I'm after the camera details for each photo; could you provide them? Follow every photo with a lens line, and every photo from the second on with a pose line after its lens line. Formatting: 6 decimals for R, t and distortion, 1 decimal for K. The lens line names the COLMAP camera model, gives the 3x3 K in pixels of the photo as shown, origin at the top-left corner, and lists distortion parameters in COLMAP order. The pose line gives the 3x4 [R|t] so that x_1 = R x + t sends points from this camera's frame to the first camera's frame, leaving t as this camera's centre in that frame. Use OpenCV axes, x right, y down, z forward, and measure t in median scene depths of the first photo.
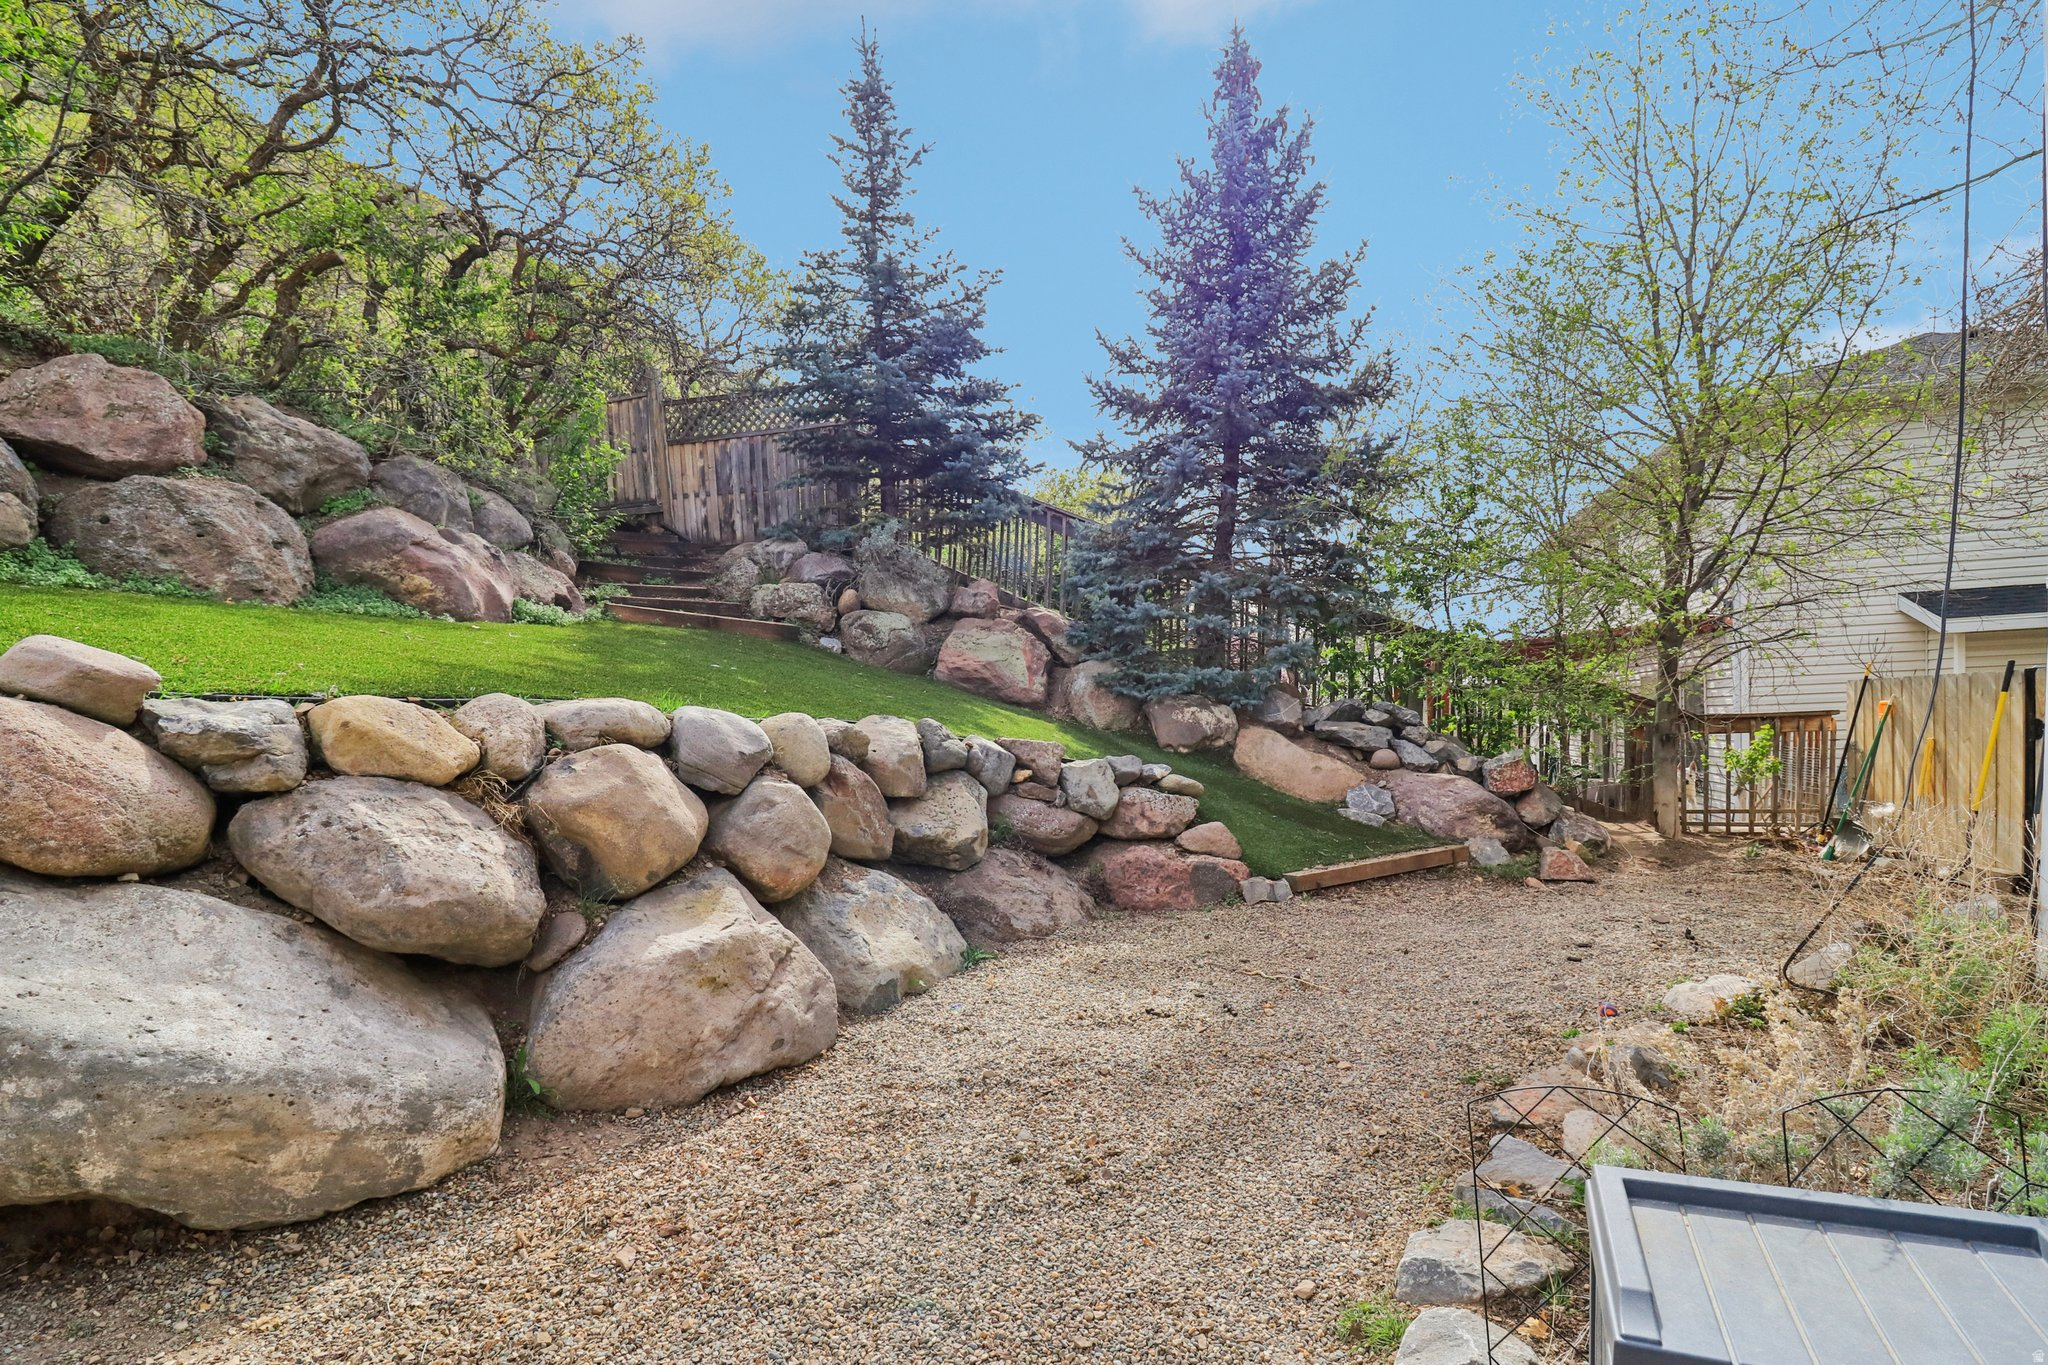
lens RADIAL K [[999.6, 0, 1027.0], [0, 999.6, 769.3], [0, 0, 1]] dist [-0.001783, -0.000312]
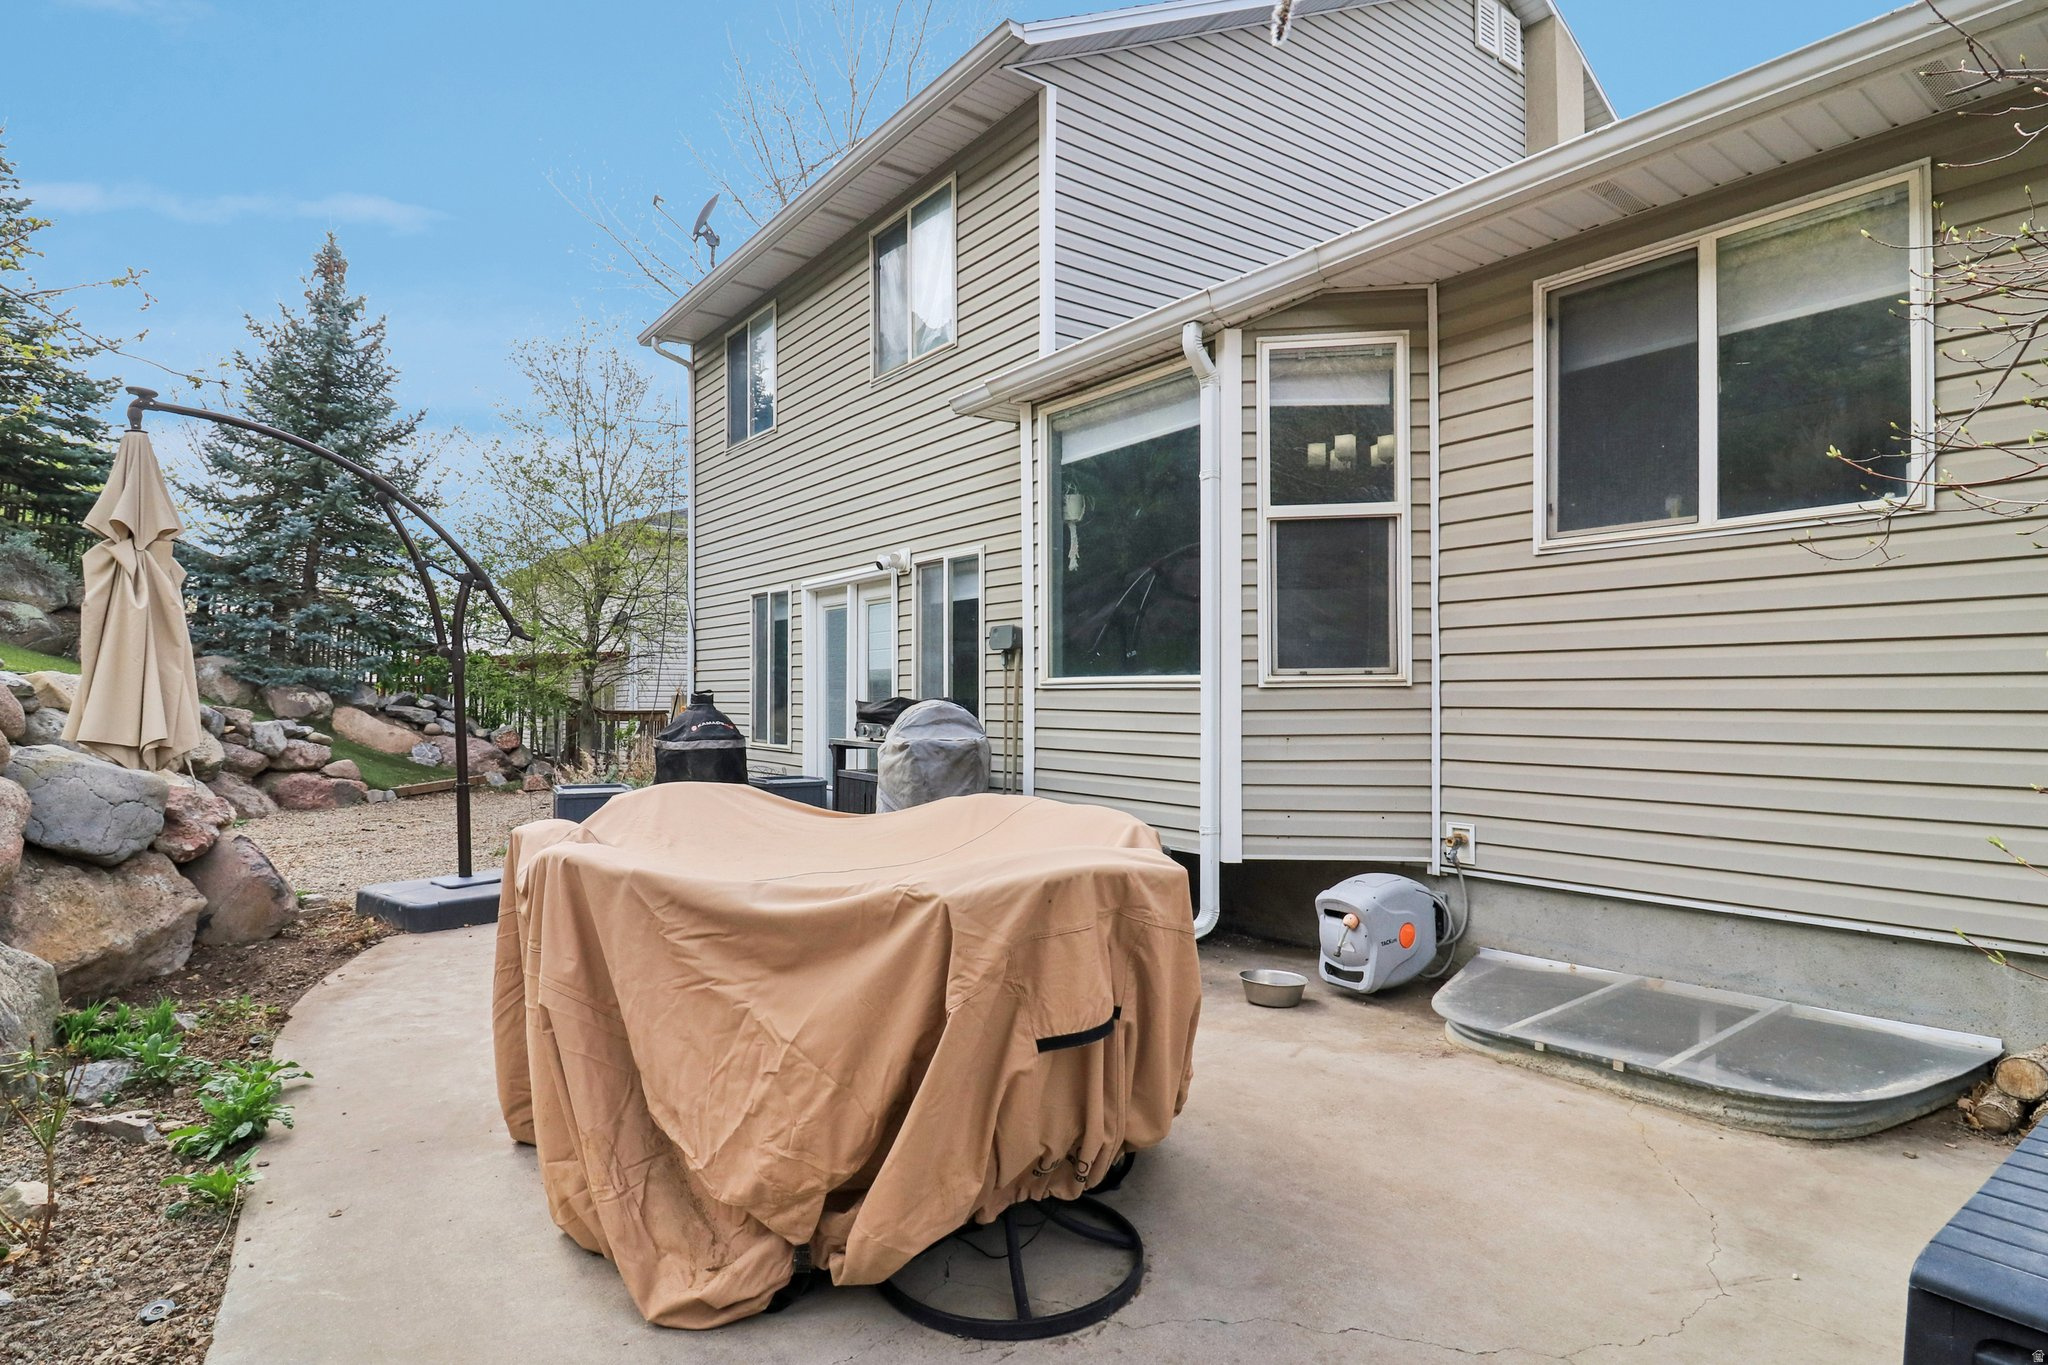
lens RADIAL K [[1061.3, 0, 982.5], [0, 1061.3, 705.3], [0, 0, 1]] dist [-0.004246, -0.001689]
pose [[0.614847, 0.041235, 0.787568, -0.472846], [0.006461, 0.998335, -0.057314, 0.057390], [-0.788620, 0.040328, 0.613557, -0.811772]]
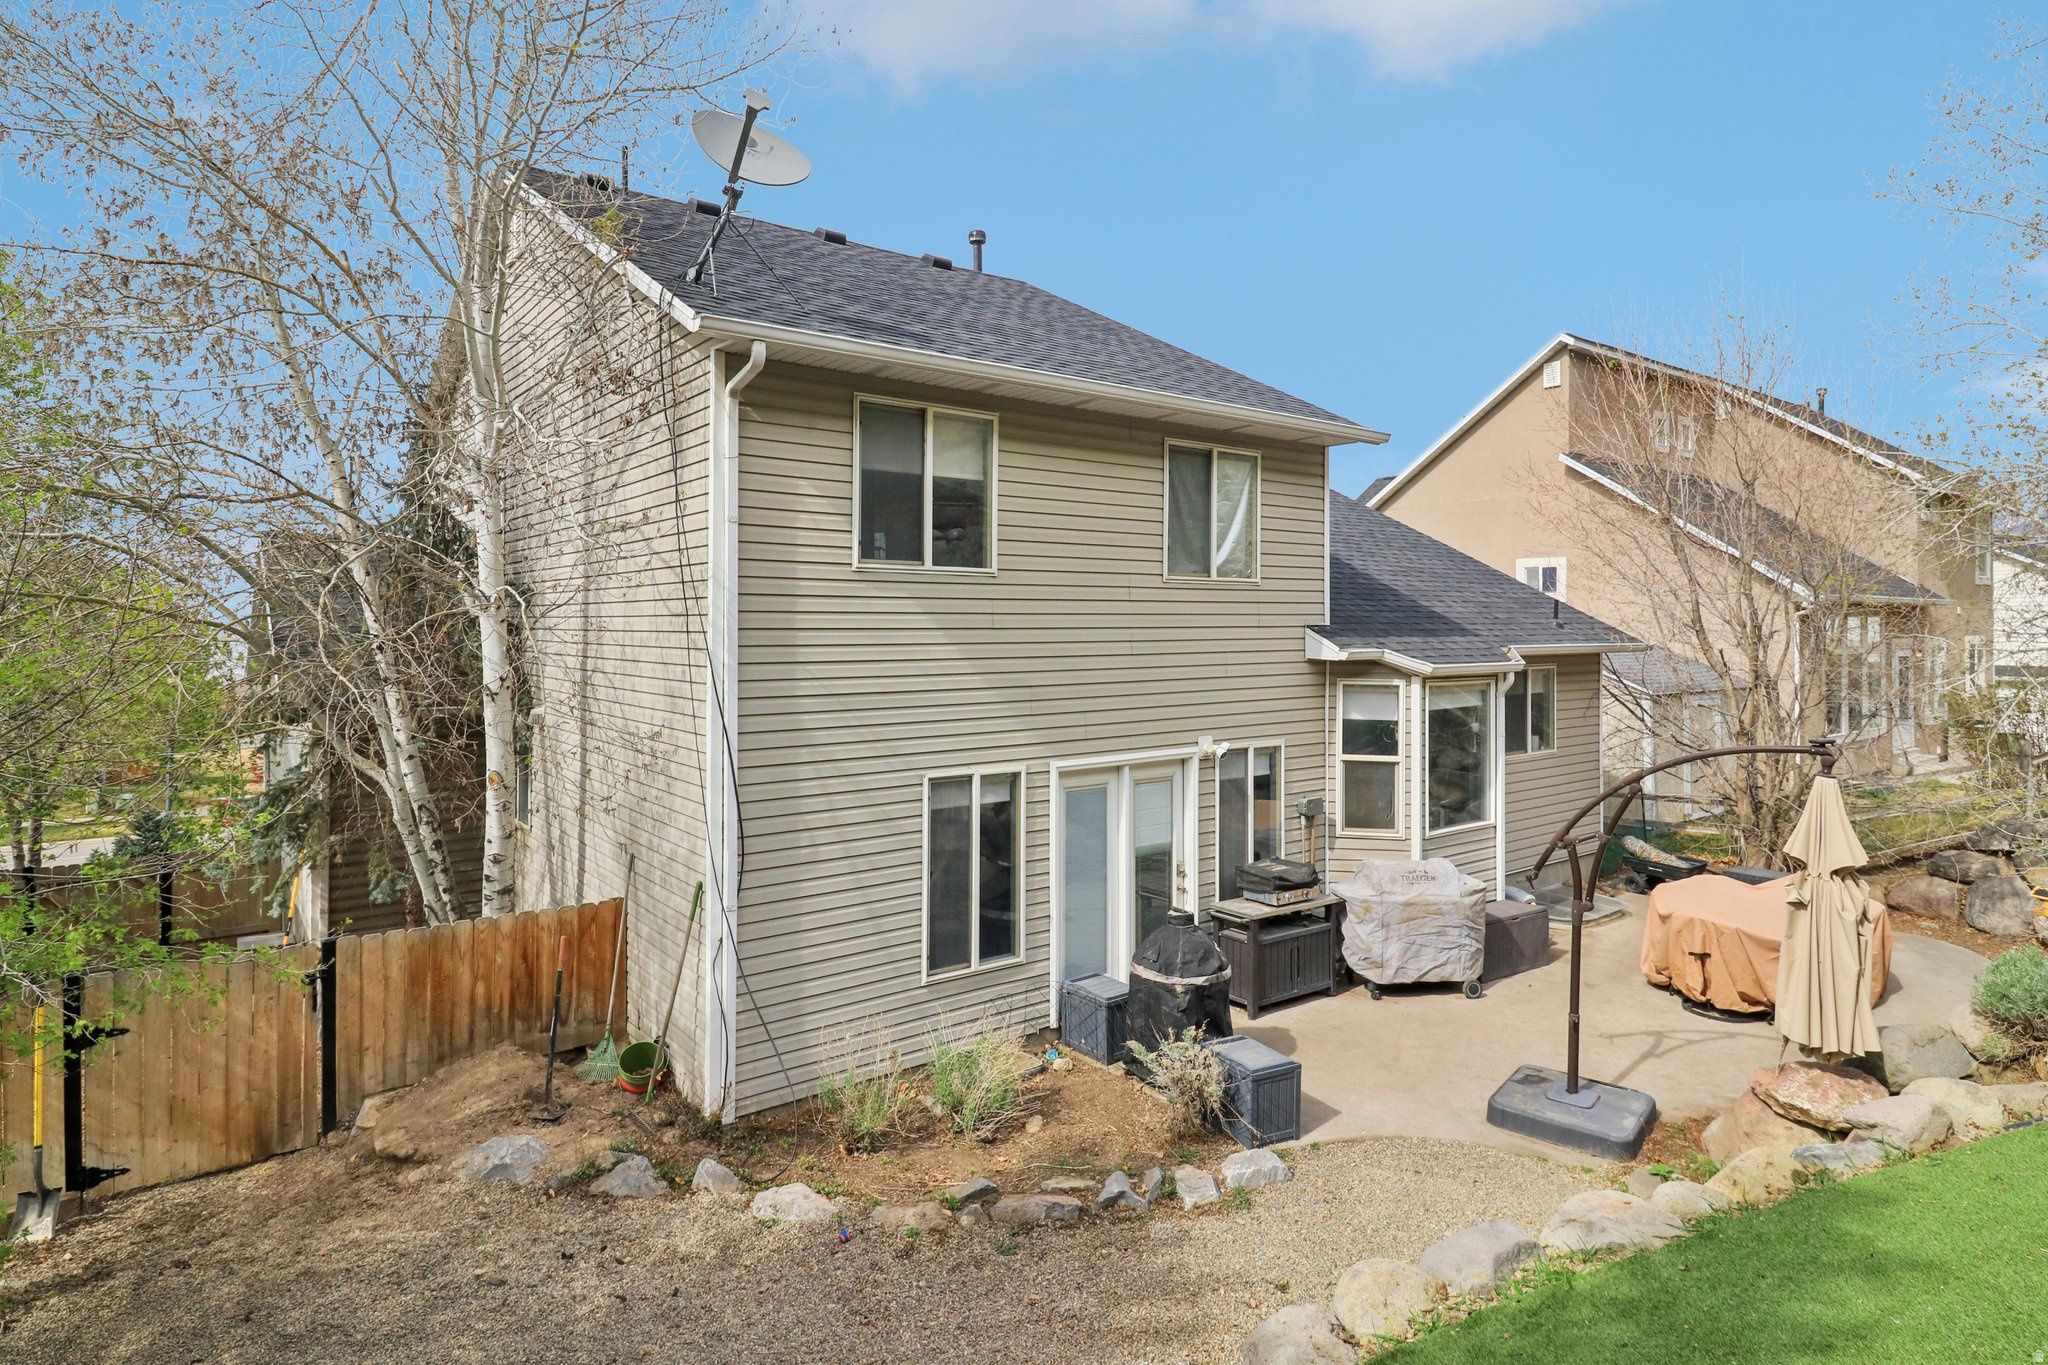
lens RADIAL K [[1116.5, 0, 1013.5], [0, 1116.5, 629.2], [0, 0, 1]] dist [0.001355, -0.001105]
pose [[-0.798408, 0.048209, 0.600184, -0.293896], [0.067536, 0.997670, 0.009704, -0.309495], [-0.598317, 0.048282, -0.799803, 1.041558]]
